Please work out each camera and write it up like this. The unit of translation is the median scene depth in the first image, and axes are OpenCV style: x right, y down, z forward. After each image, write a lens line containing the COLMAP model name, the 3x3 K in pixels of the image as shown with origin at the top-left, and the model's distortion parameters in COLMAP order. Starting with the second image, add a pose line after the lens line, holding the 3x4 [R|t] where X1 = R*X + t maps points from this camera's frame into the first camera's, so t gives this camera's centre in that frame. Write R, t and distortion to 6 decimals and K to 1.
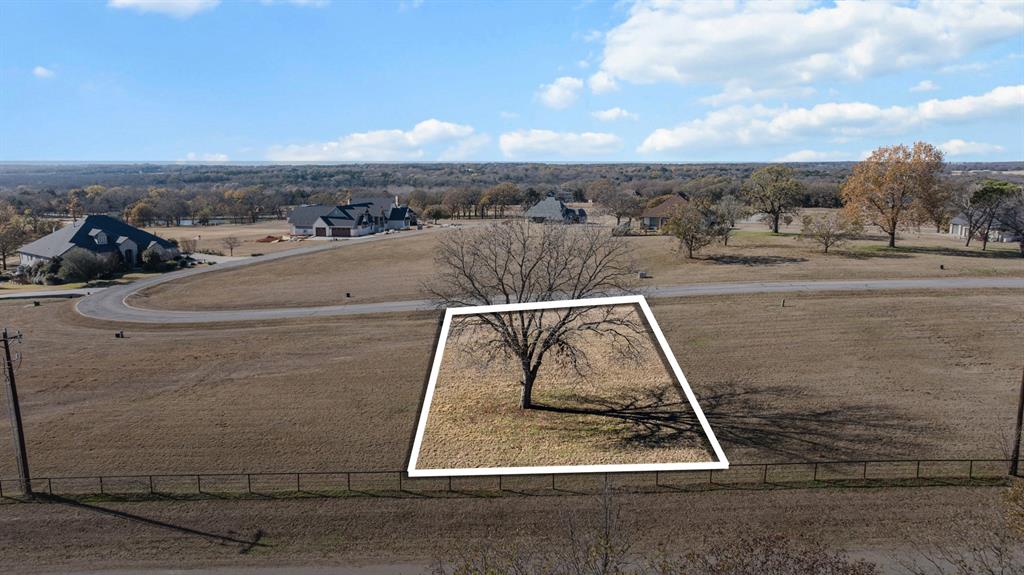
lens RADIAL K [[729.6, 0, 512.0], [0, 729.6, 287.5], [0, 0, 1]] dist [-0.005550, -0.003033]
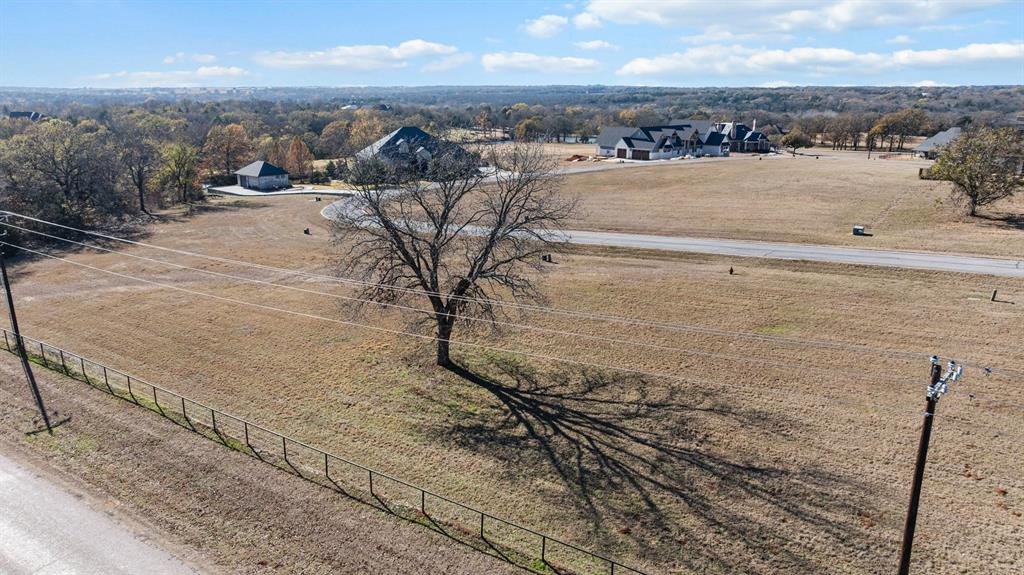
lens RADIAL K [[729.6, 0, 512.0], [0, 729.6, 287.5], [0, 0, 1]] dist [-0.005550, -0.003033]
pose [[0.835624, 0.150796, -0.528198, 0.152707], [-0.096475, 0.986923, 0.129132, -0.011721], [0.540763, -0.056948, 0.839245, 0.100605]]
